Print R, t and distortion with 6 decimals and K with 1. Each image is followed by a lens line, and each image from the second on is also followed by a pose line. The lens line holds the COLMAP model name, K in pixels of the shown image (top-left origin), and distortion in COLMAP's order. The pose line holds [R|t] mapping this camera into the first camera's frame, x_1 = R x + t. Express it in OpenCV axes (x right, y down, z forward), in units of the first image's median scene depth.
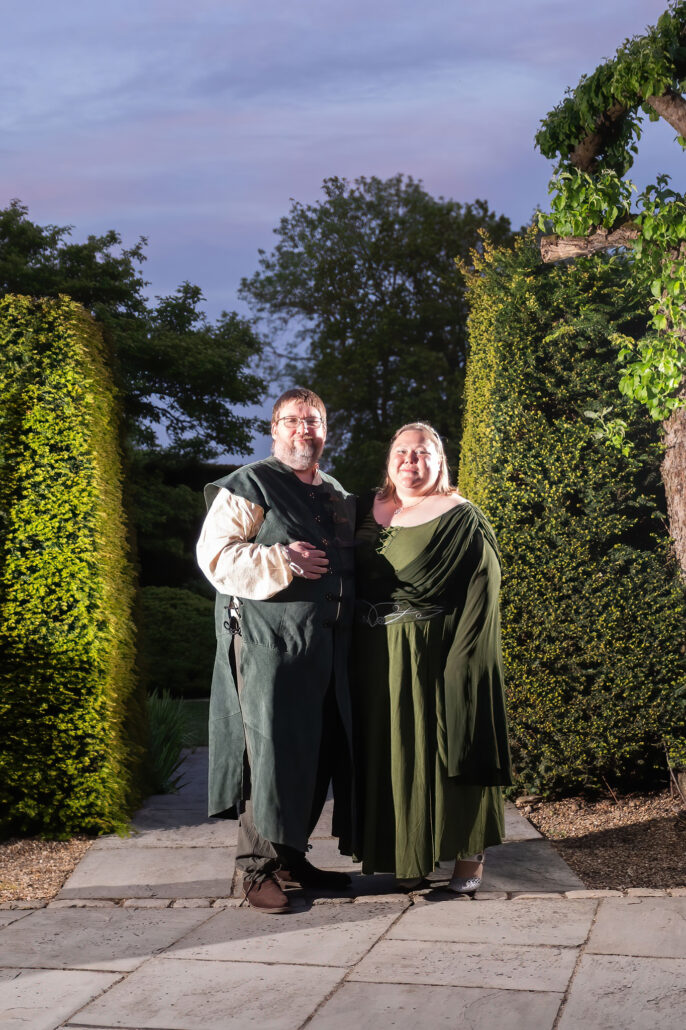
lens RADIAL K [[1413.8, 0, 343.7], [0, 1413.8, 481.0], [0, 0, 1]] dist [0.041184, -0.033111]
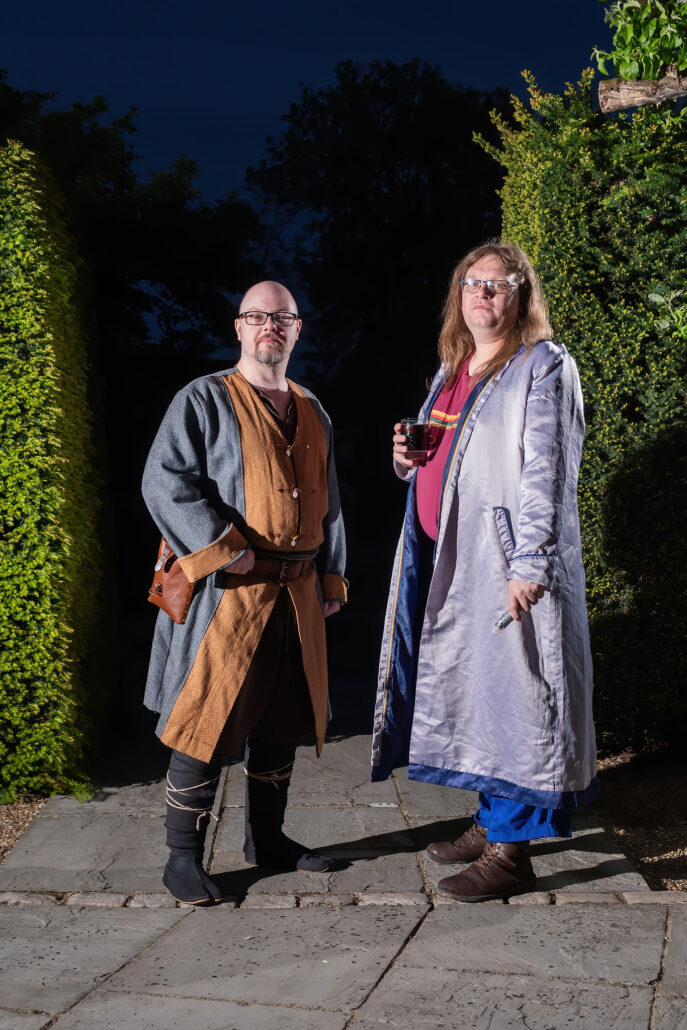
lens RADIAL K [[1472.0, 0, 349.4], [0, 1472.0, 450.9], [0, 0, 1]] dist [0.022999, 0.032682]
pose [[0.999859, 0.016795, -0.000812, -0.000616], [-0.016739, 0.998767, 0.046739, 0.004251], [0.001596, -0.046719, 0.998907, 0.146786]]
